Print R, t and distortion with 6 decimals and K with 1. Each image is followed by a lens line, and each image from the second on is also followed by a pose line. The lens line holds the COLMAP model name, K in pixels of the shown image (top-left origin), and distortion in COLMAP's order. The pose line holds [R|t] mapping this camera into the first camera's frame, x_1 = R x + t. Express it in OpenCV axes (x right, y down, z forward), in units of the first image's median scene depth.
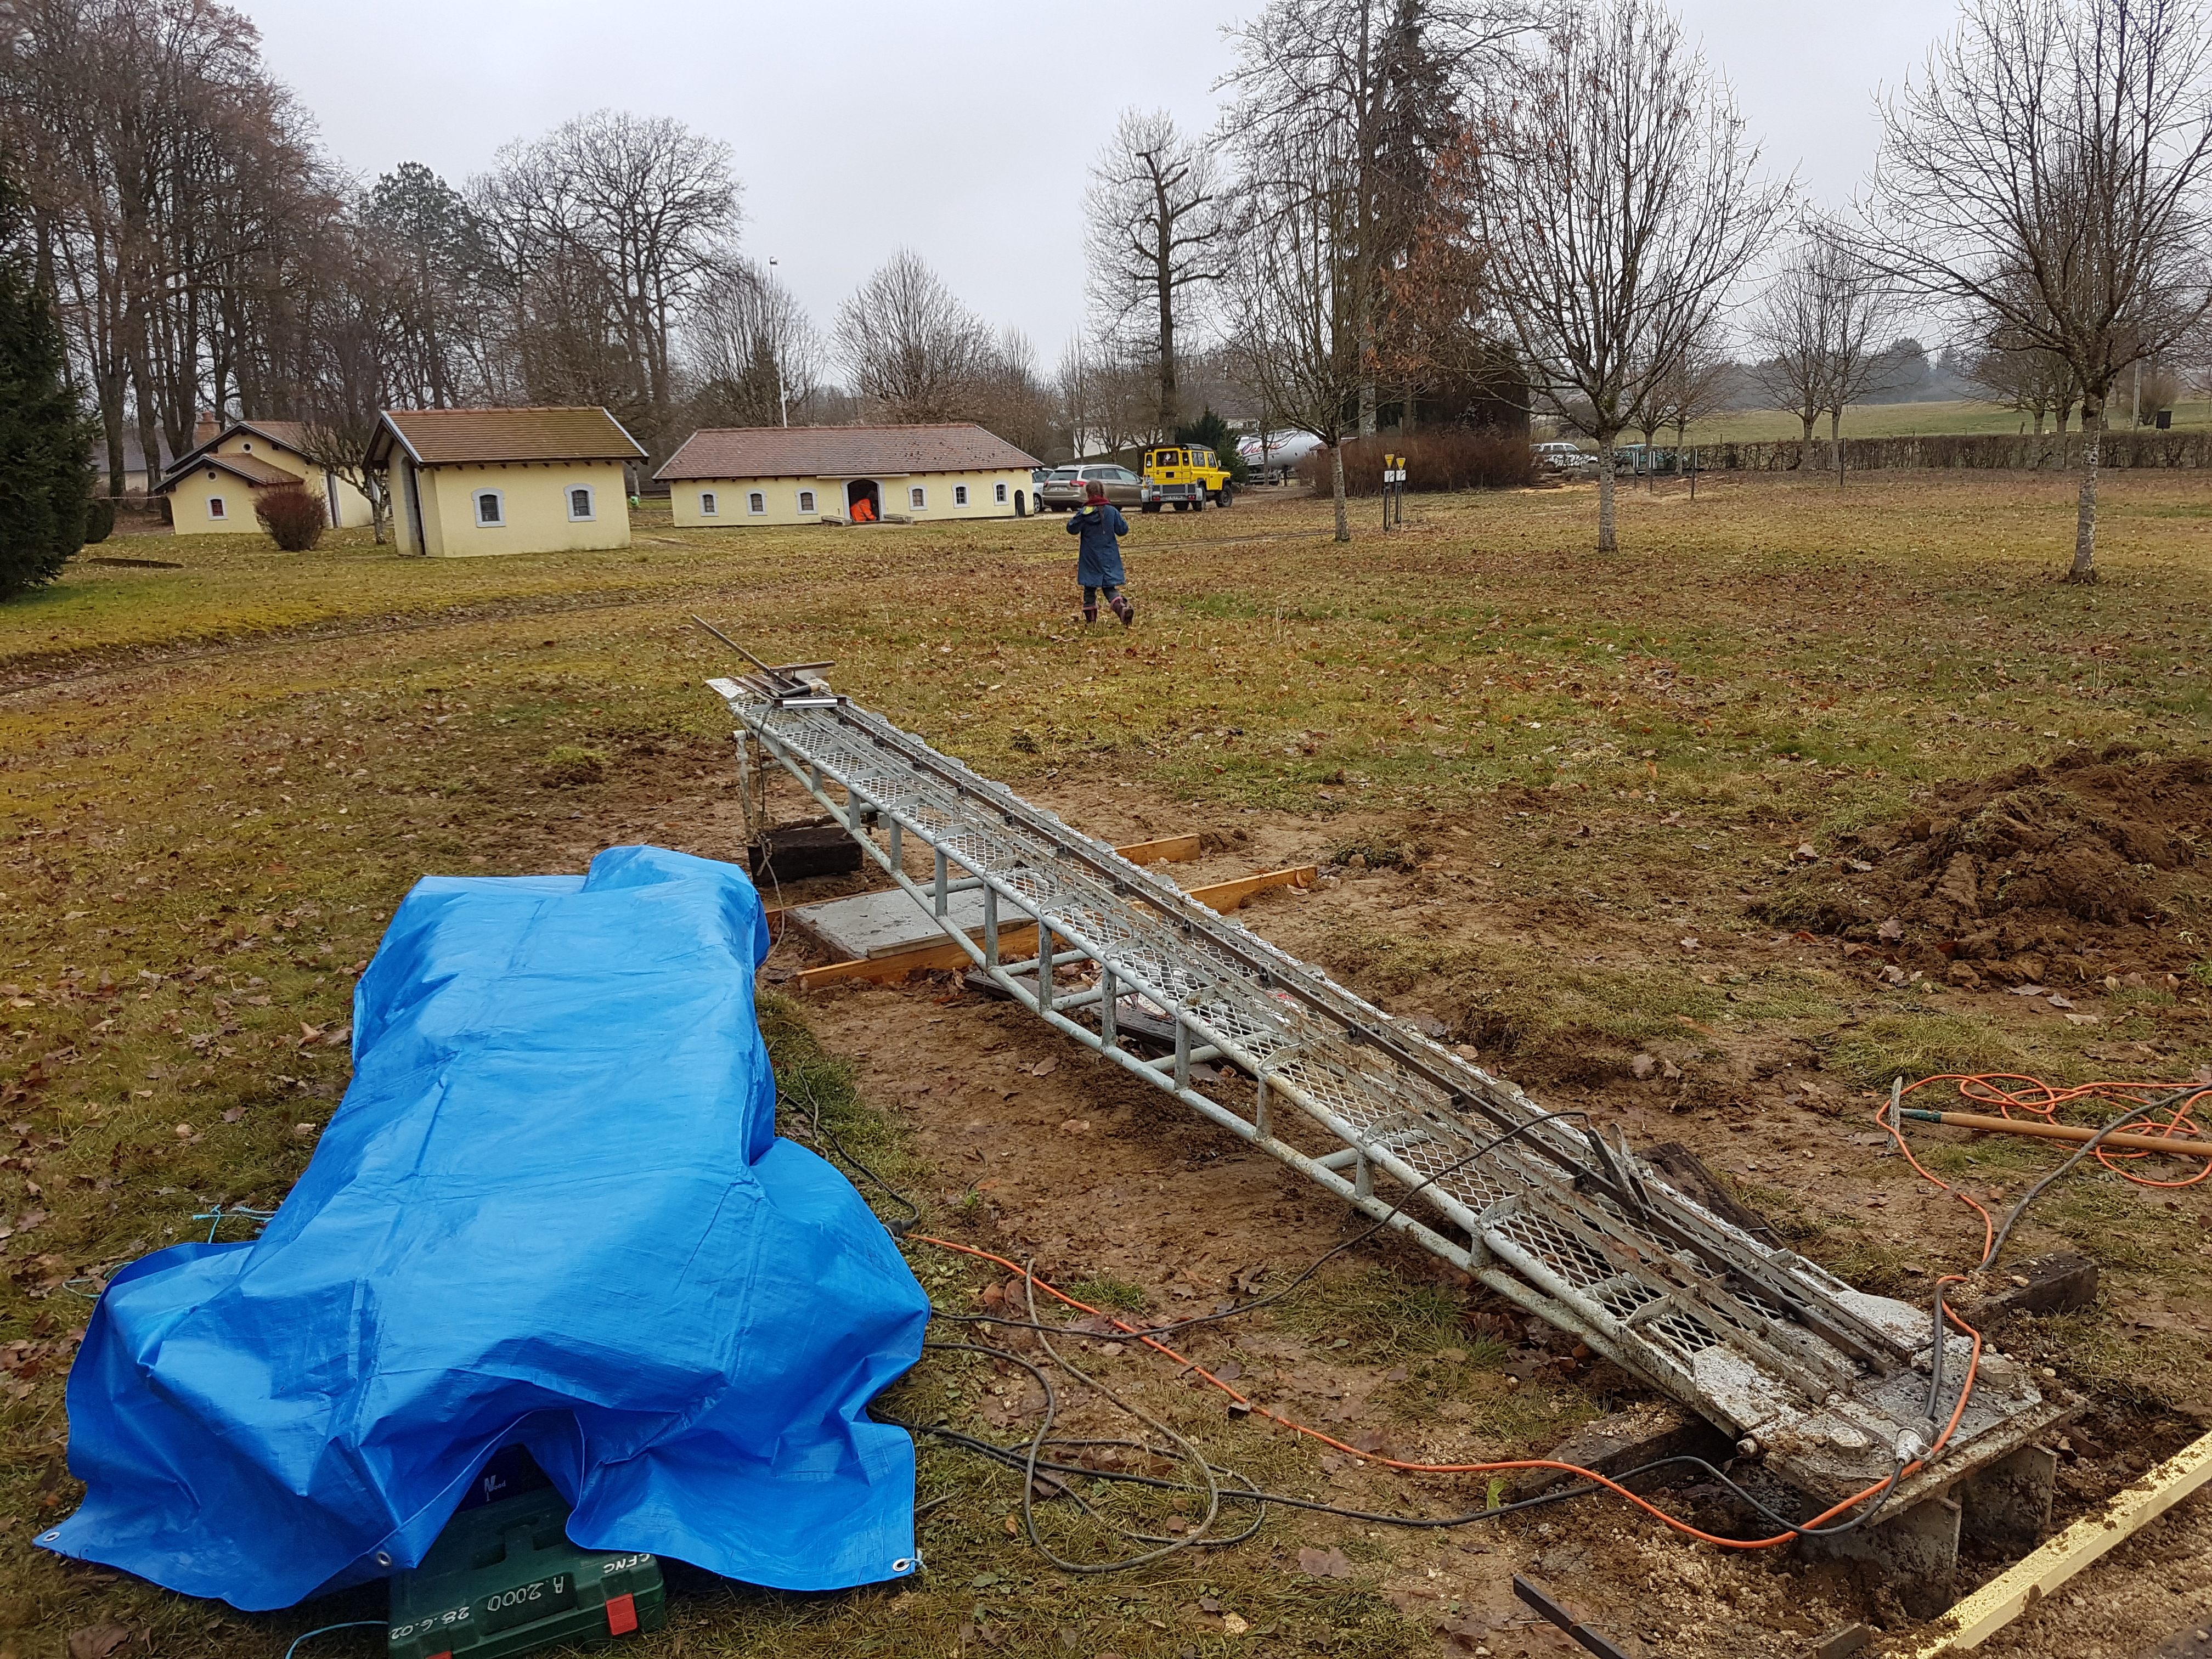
lens RADIAL K [[1950.9, 0, 1200.6], [0, 1950.9, 797.0], [0, 0, 1]] dist [0.090764, -0.161769]
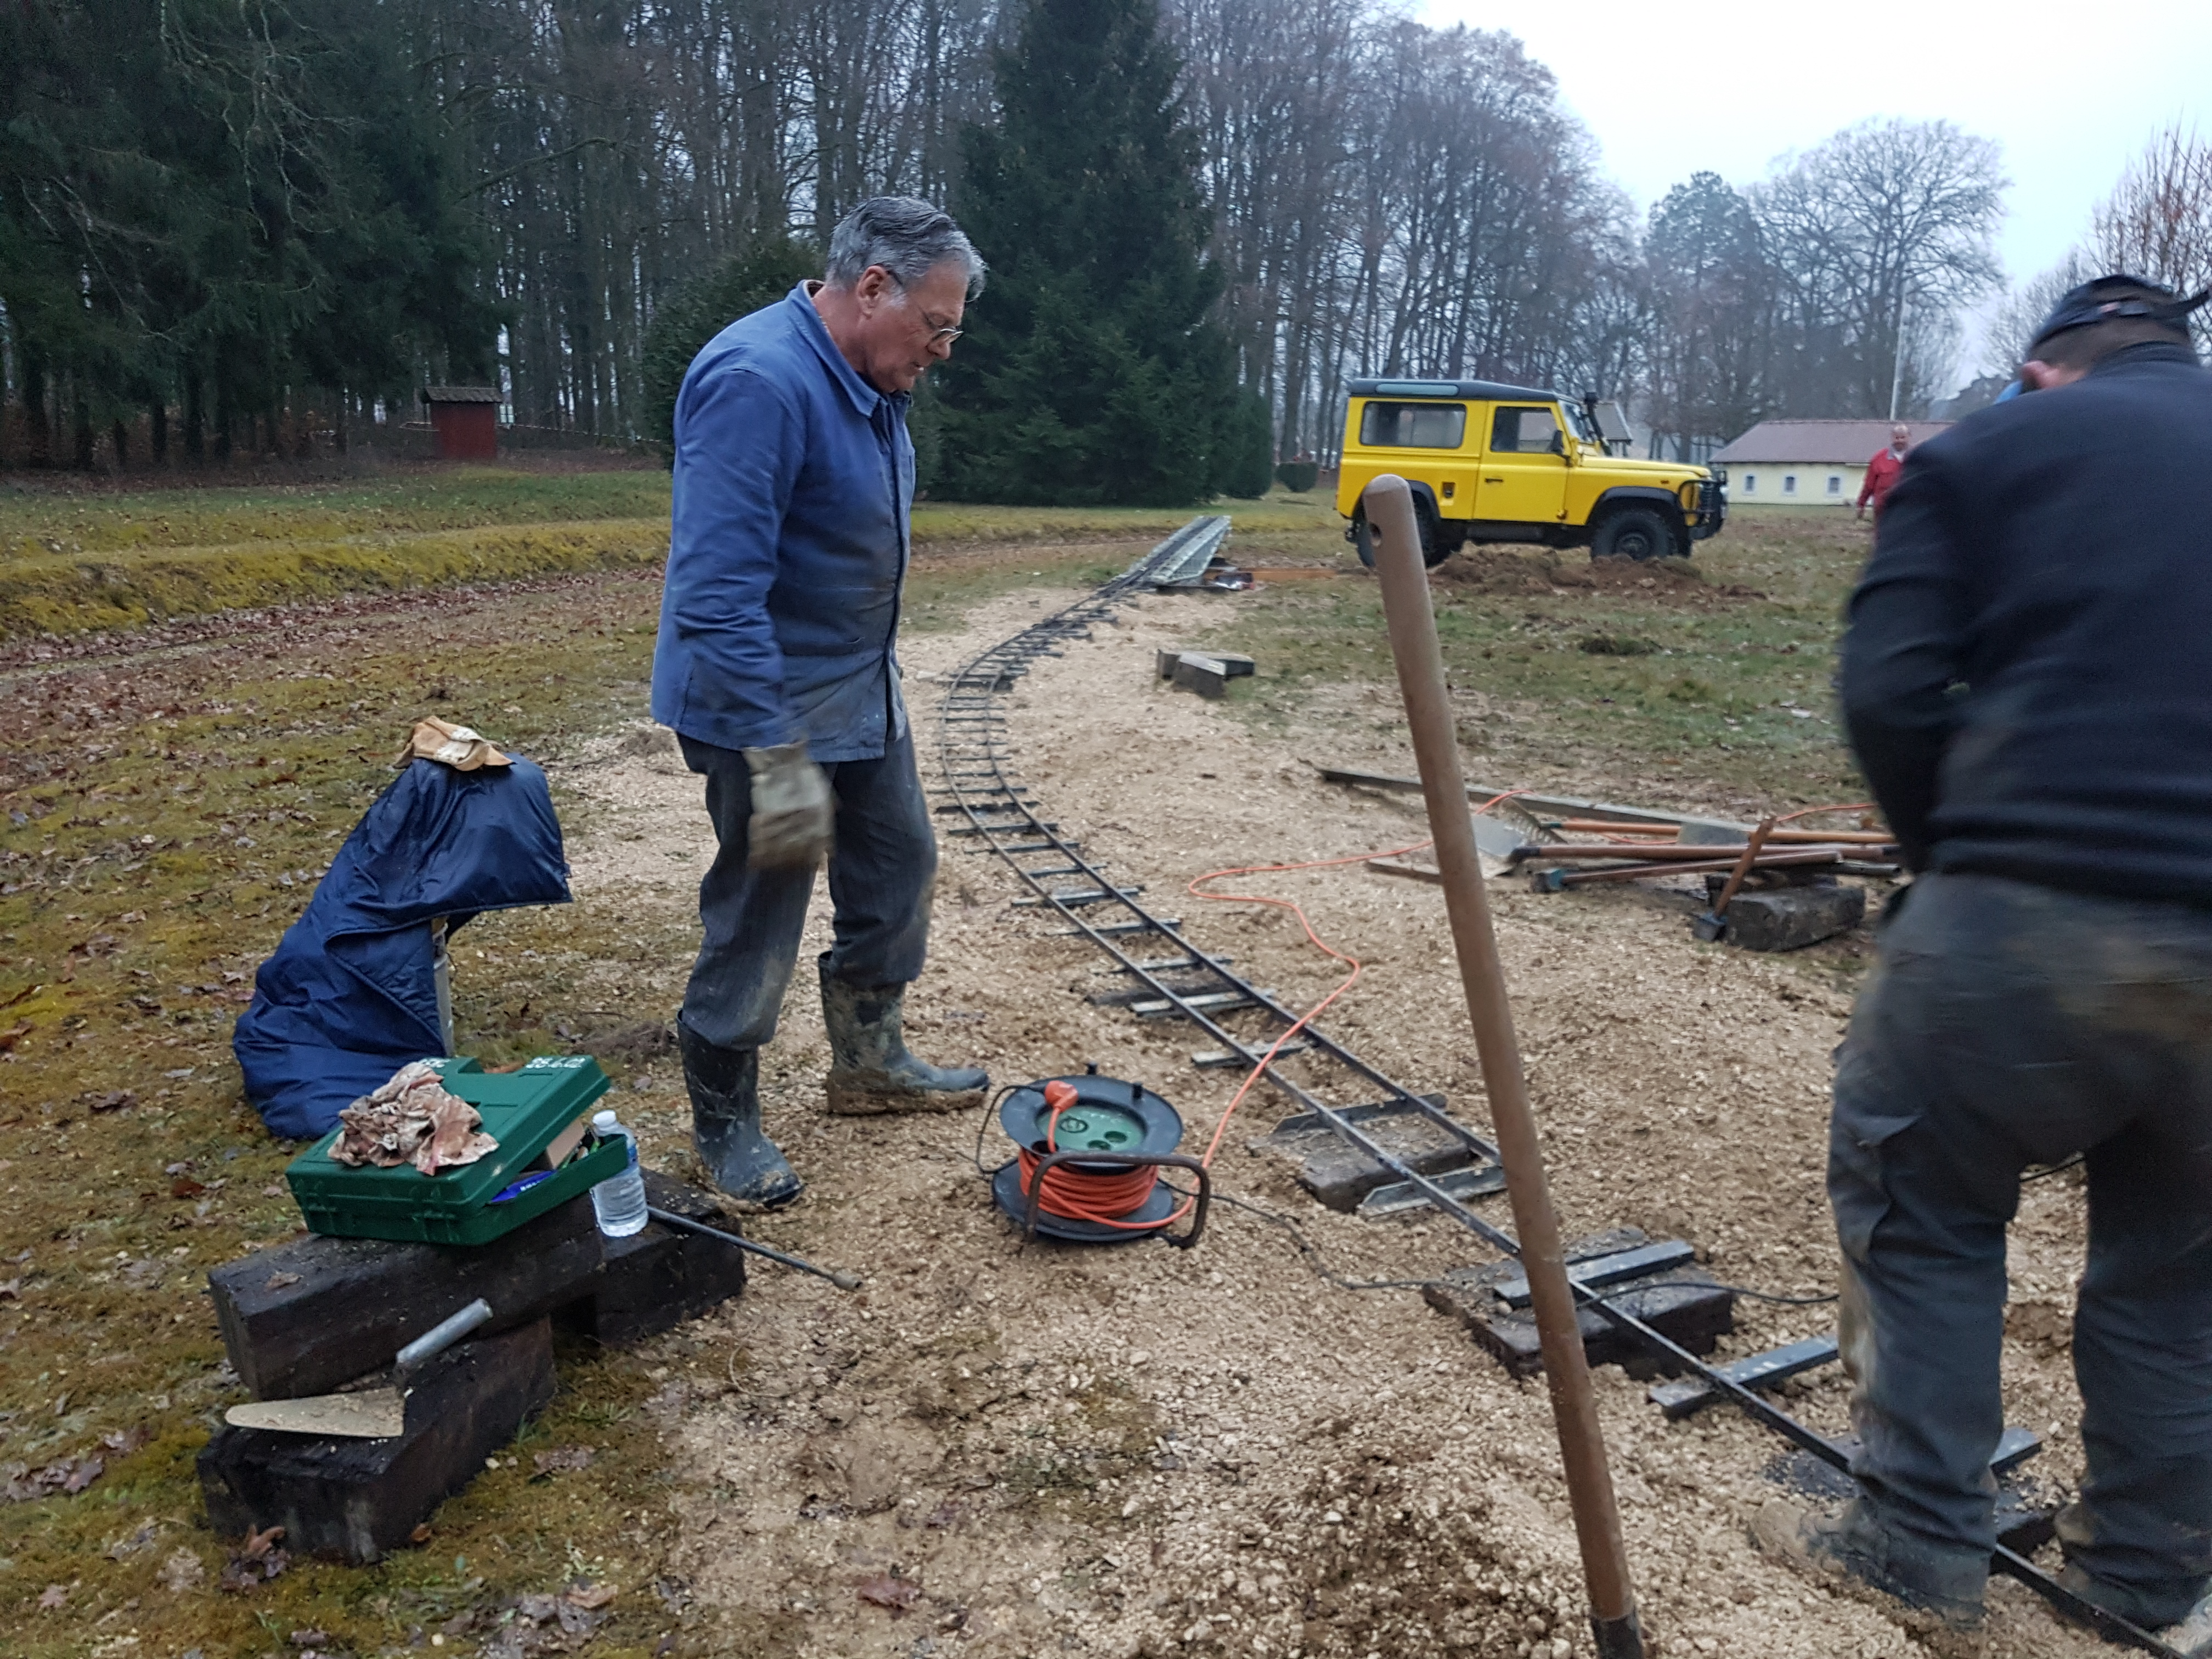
lens RADIAL K [[1950.9, 0, 1086.5], [0, 1950.9, 876.8], [0, 0, 1]] dist [0.090764, -0.161769]
pose [[0.771308, 0.175302, -0.611844, 0.088456], [-0.148734, 0.984348, 0.094532, 0.013932], [0.618839, 0.018089, 0.785309, -0.079468]]
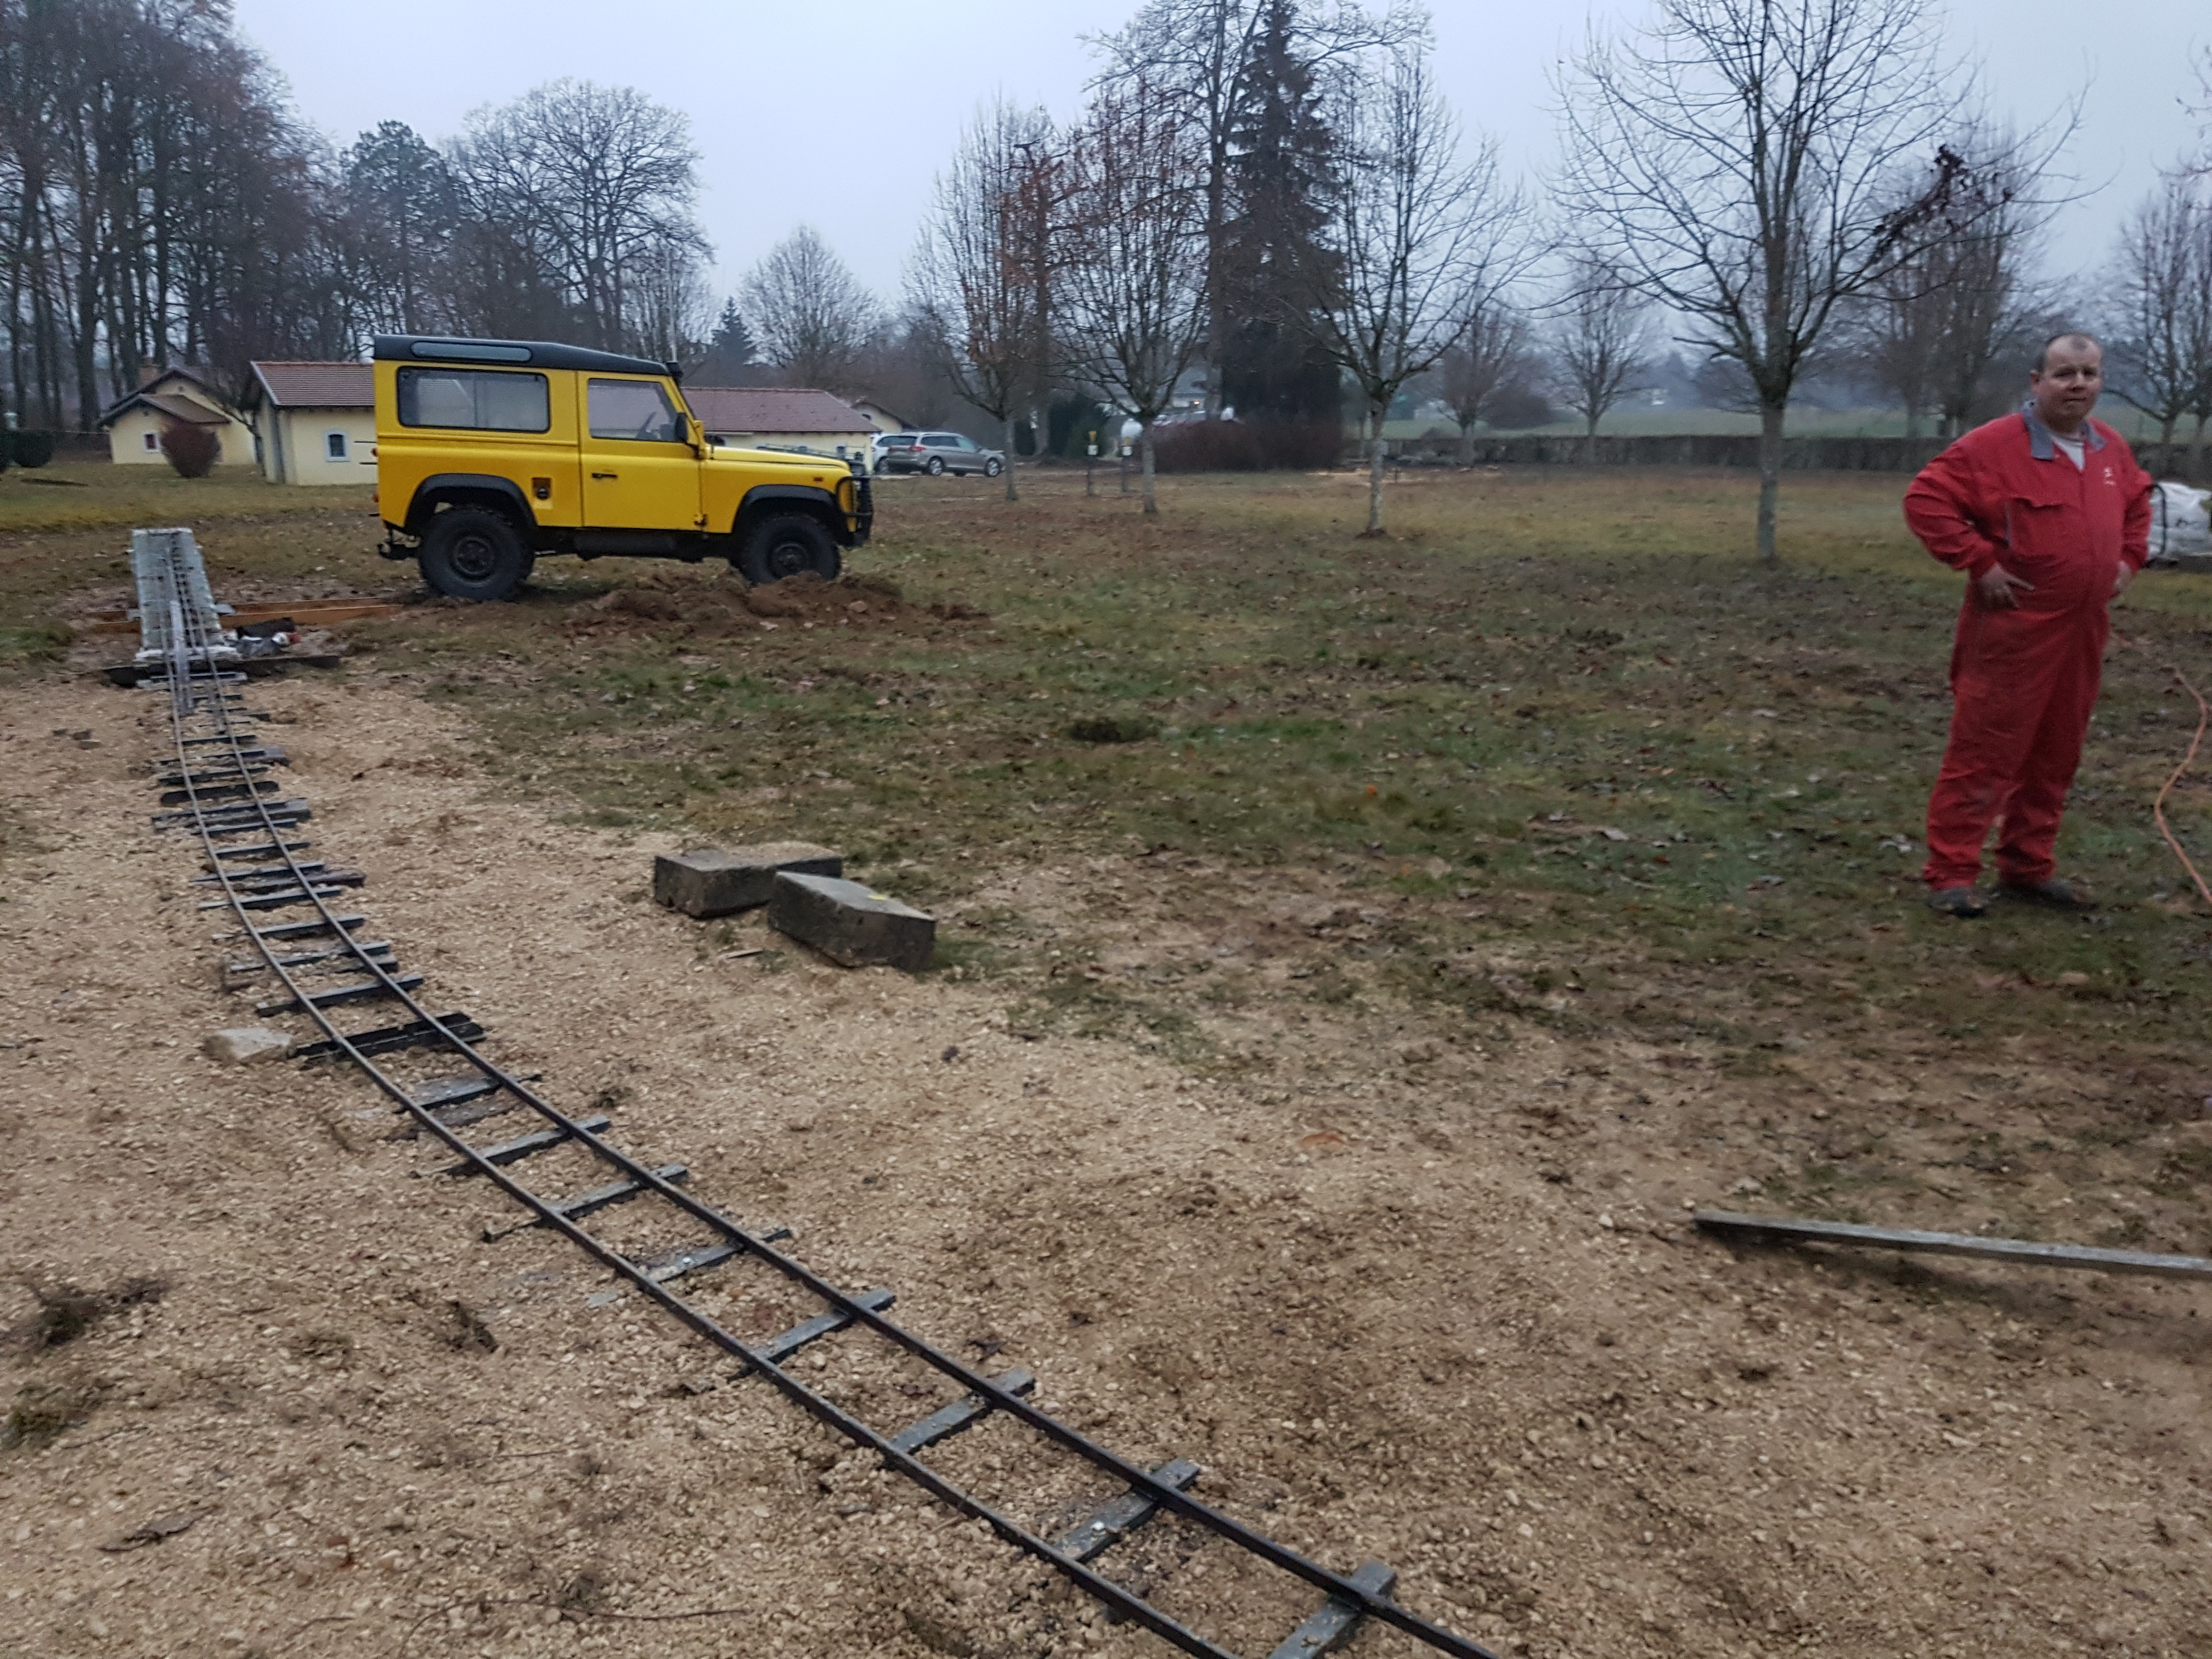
lens RADIAL K [[1950.9, 0, 1151.7], [0, 1950.9, 846.2], [0, 0, 1]] dist [0.090764, -0.161769]
pose [[0.998888, 0.041073, -0.023165, 0.049426], [-0.040218, 0.998533, 0.036244, 0.009617], [0.024619, -0.035272, 0.999074, -0.057266]]
